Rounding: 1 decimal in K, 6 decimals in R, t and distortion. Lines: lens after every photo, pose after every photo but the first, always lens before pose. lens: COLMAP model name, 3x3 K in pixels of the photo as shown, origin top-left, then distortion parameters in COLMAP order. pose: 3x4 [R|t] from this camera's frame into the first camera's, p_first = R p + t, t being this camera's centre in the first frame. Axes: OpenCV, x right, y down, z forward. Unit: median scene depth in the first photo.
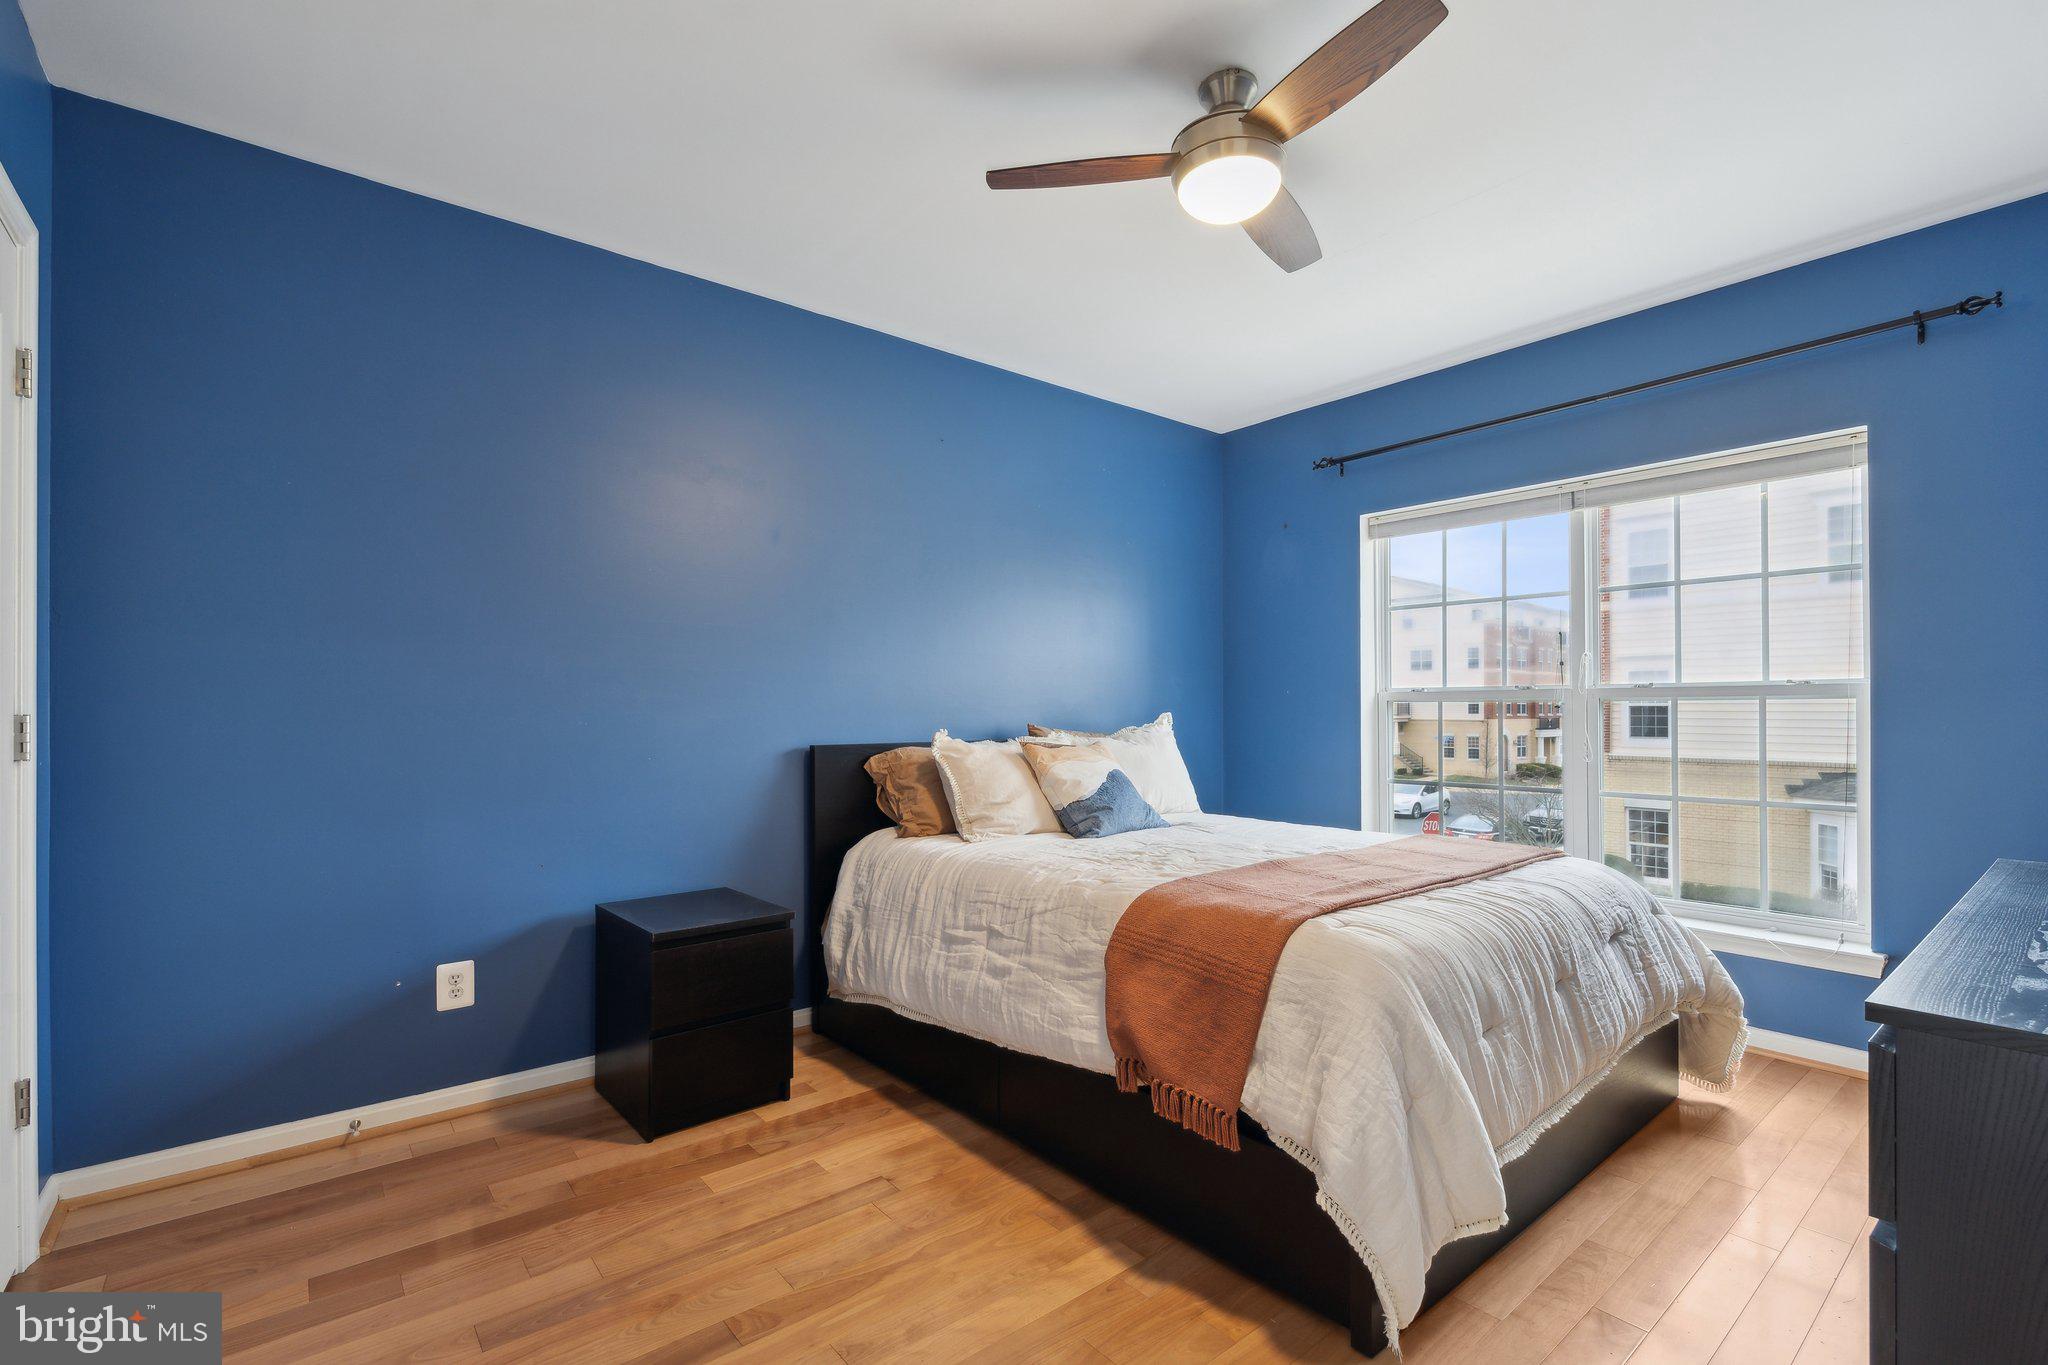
lens RADIAL K [[925.7, 0, 1030.9], [0, 925.7, 698.7], [0, 0, 1]] dist [-0.001135, -0.000097]
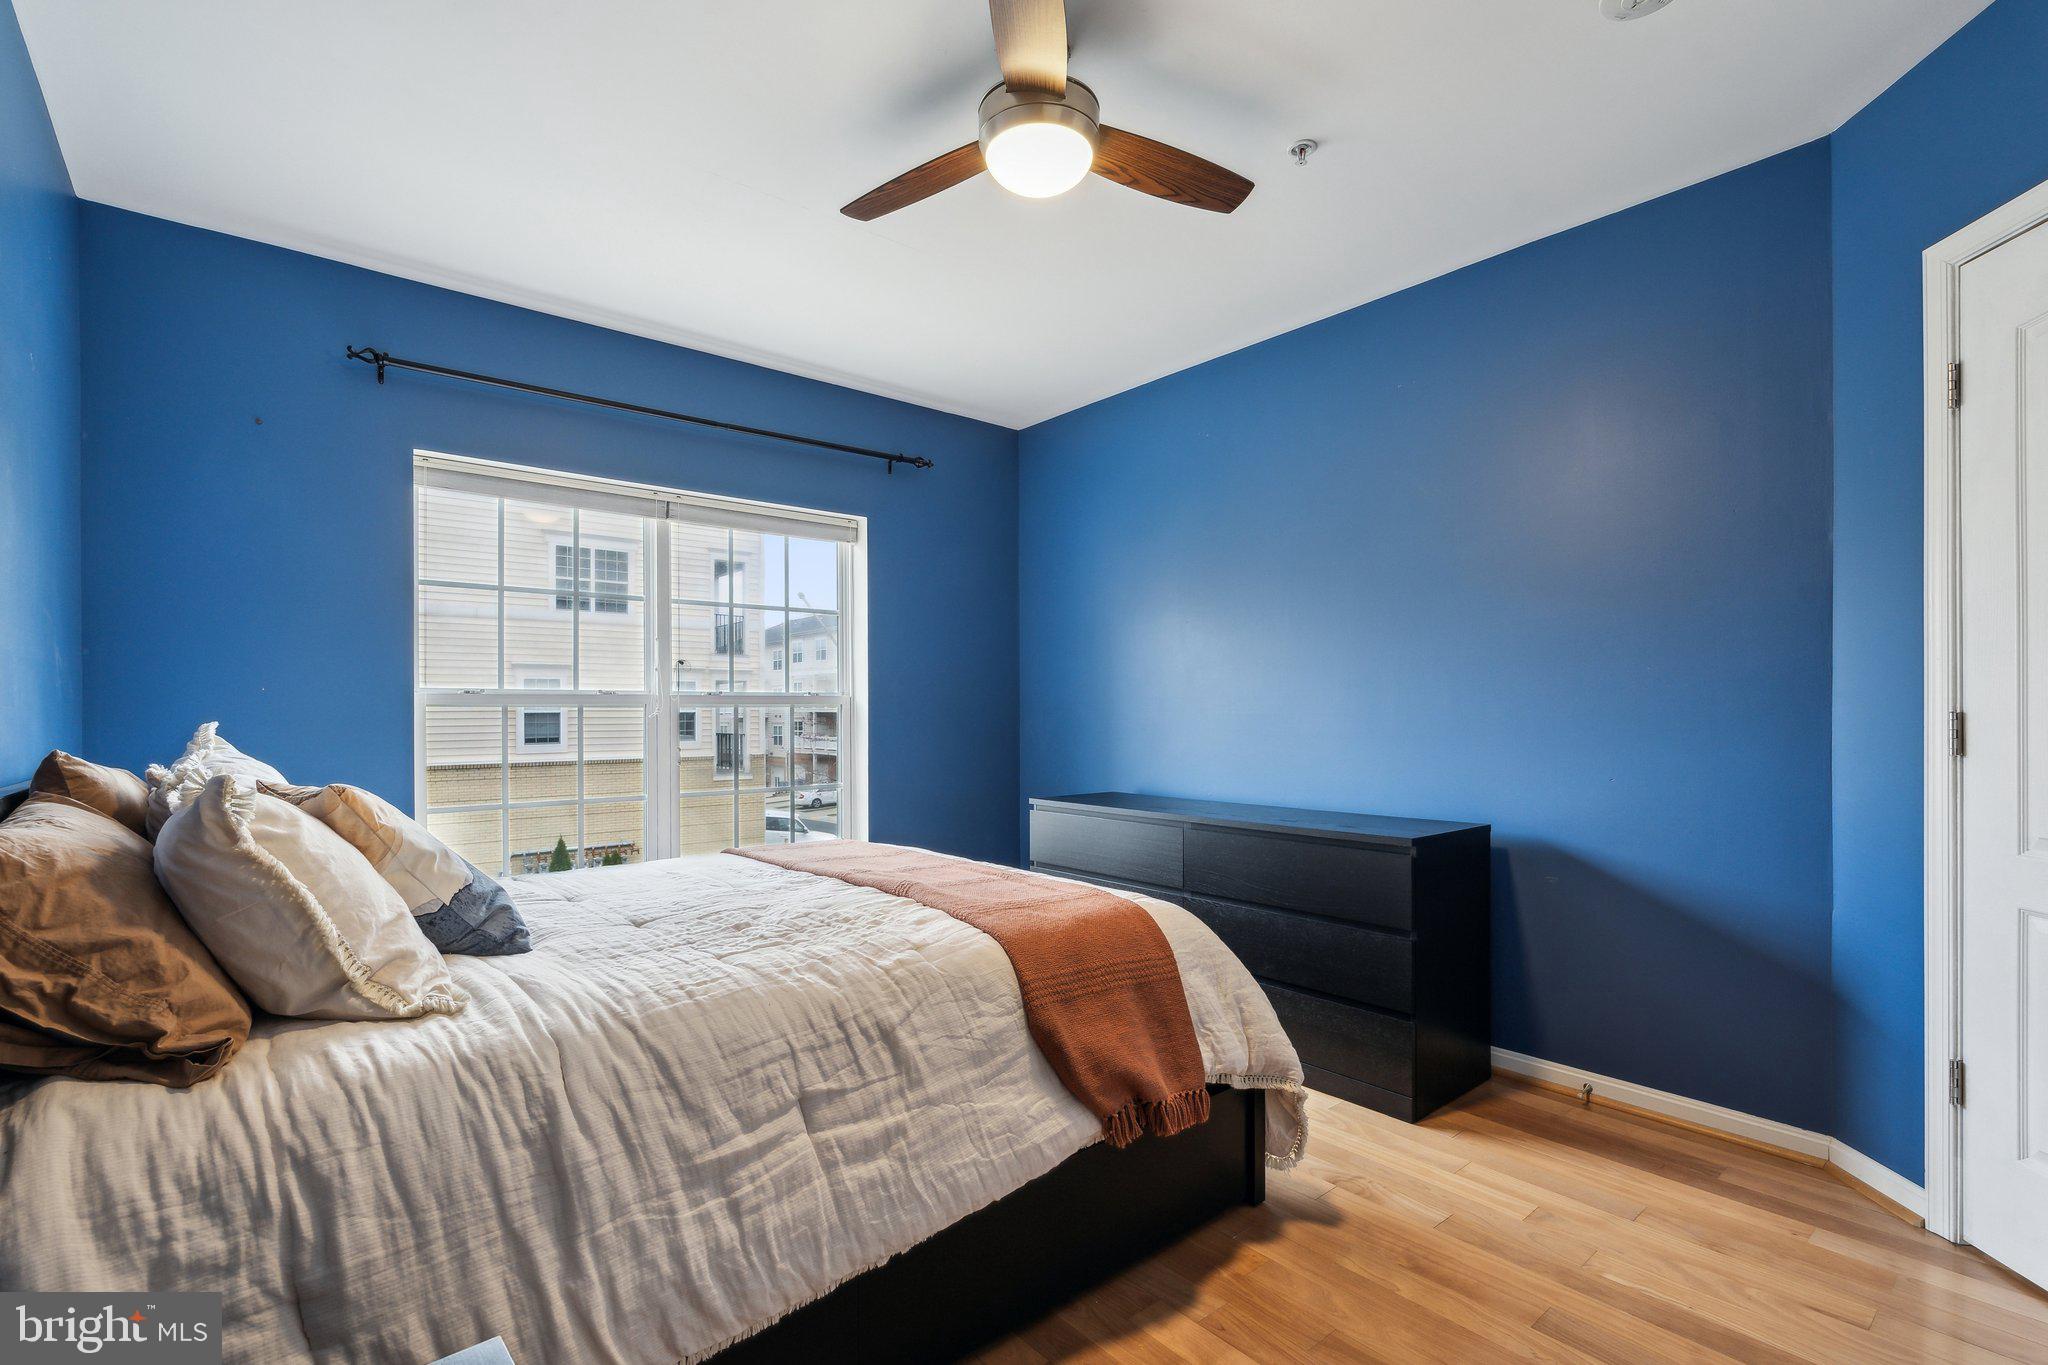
lens RADIAL K [[925.7, 0, 1030.9], [0, 925.7, 698.7], [0, 0, 1]] dist [-0.001135, -0.000097]
pose [[-0.010400, 0.016147, 0.999816, -0.620923], [-0.008987, 0.999828, -0.016241, 0.009851], [-0.999906, -0.009154, -0.010253, 0.867214]]
